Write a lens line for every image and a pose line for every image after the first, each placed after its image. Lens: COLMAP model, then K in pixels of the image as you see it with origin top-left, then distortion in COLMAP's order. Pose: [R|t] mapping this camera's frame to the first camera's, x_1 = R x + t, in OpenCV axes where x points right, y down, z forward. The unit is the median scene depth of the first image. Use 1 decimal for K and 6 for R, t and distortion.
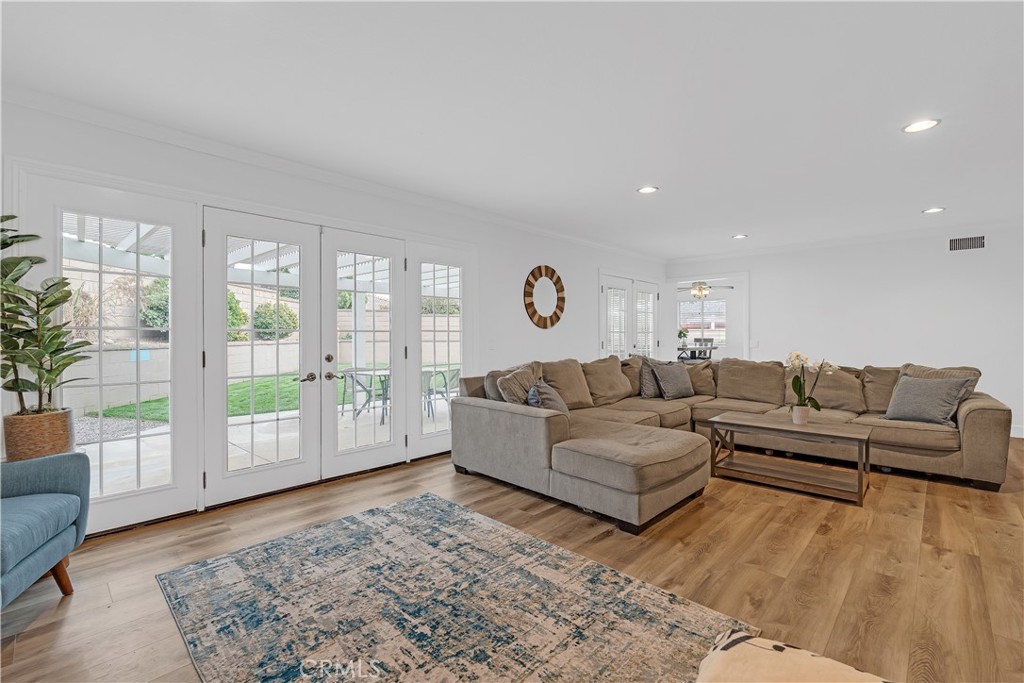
lens RADIAL K [[453.9, 0, 512.1], [0, 453.9, 337.6], [0, 0, 1]] dist [-0.005778, 0.001369]
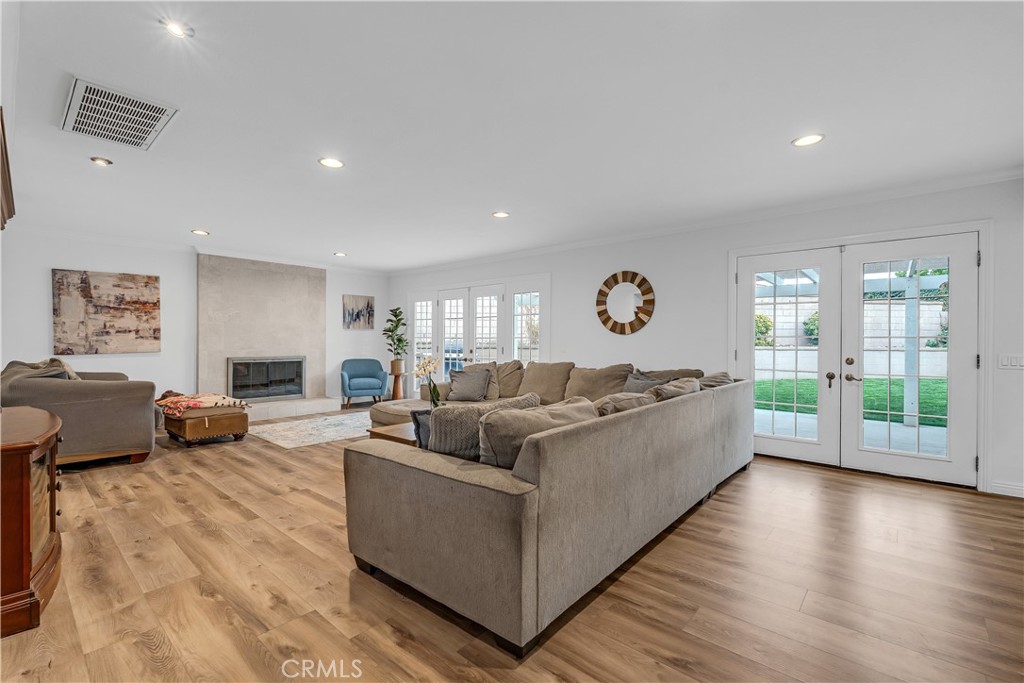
lens RADIAL K [[453.9, 0, 516.3], [0, 453.9, 340.2], [0, 0, 1]] dist [-0.005778, 0.001369]
pose [[0.038954, 0.001054, -0.999240, 1.623615], [-0.009784, 0.999952, 0.000673, -0.007597], [0.999193, 0.009750, 0.038963, 1.106847]]
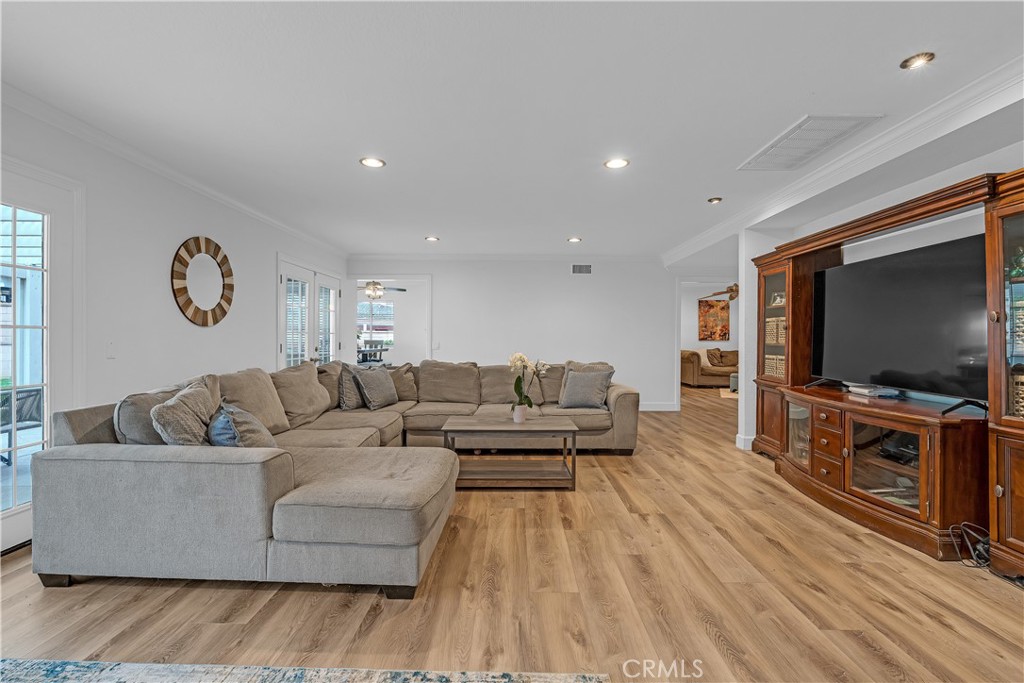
lens RADIAL K [[453.9, 0, 510.8], [0, 453.9, 337.1], [0, 0, 1]] dist [-0.005778, 0.001369]
pose [[0.731121, 0.005113, 0.682228, -0.091213], [-0.001243, 0.999980, -0.006163, 0.000921], [-0.682246, 0.003657, 0.731113, 0.240707]]
